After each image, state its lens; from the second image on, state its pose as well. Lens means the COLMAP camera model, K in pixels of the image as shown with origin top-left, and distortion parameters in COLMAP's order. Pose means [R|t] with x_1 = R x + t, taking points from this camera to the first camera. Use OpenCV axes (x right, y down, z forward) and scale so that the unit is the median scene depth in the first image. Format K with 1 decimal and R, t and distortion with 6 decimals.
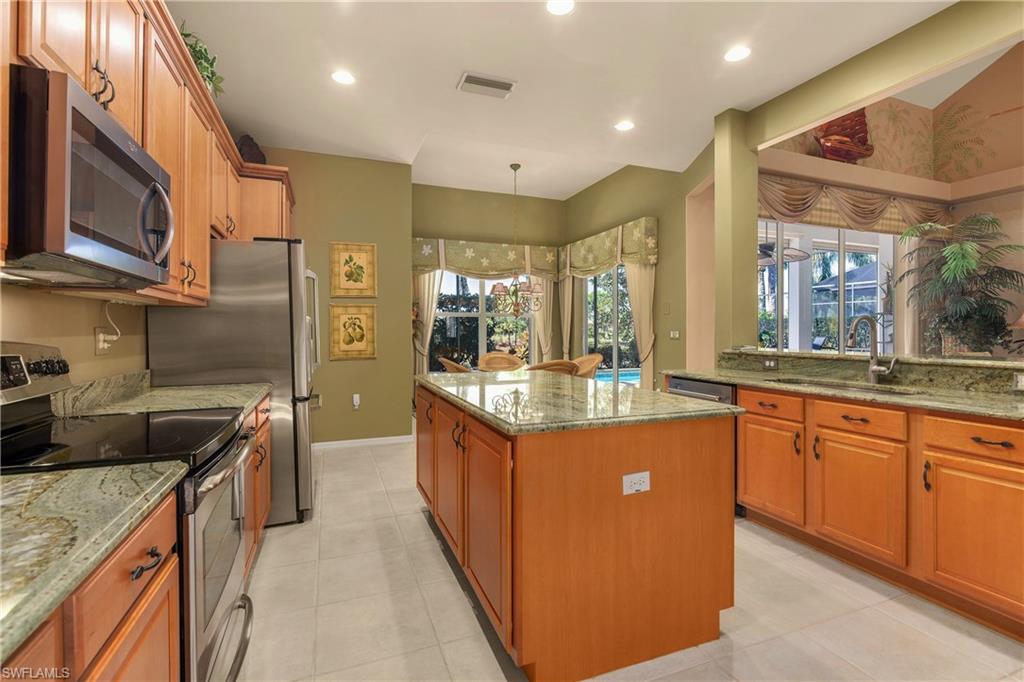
lens RADIAL K [[483.0, 0, 526.1], [0, 483.0, 331.6], [0, 0, 1]] dist [-0.002424, -0.000455]
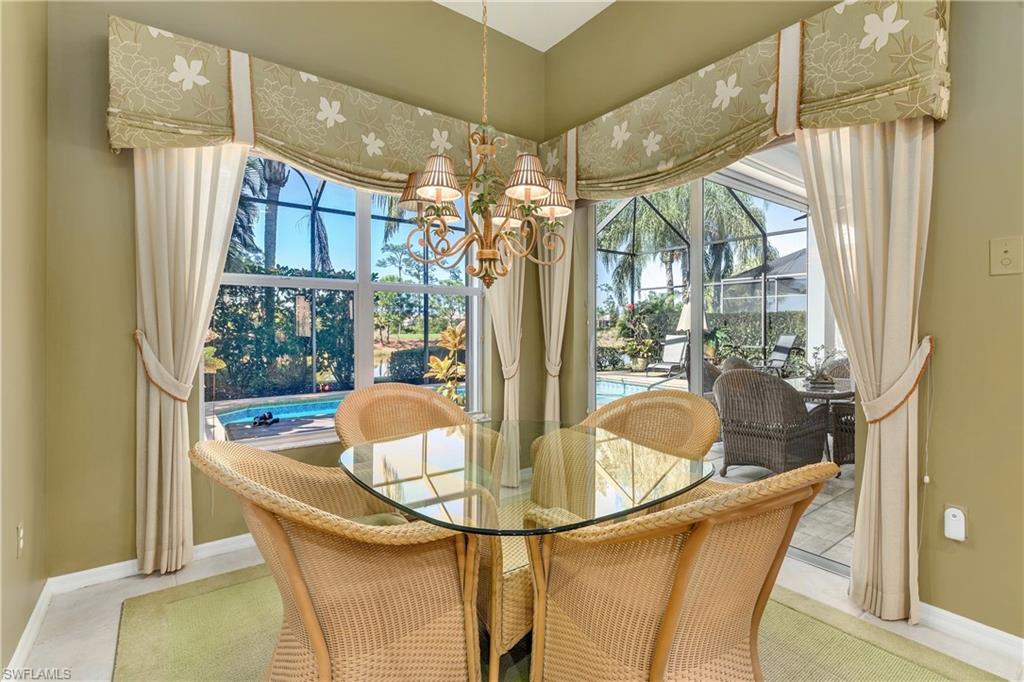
lens RADIAL K [[483.0, 0, 526.1], [0, 483.0, 331.6], [0, 0, 1]] dist [-0.002424, -0.000455]
pose [[0.965555, 0.002088, 0.260189, -0.067553], [-0.004624, 0.999948, 0.009138, -0.000764], [-0.260156, -0.010027, 0.965514, 0.601388]]
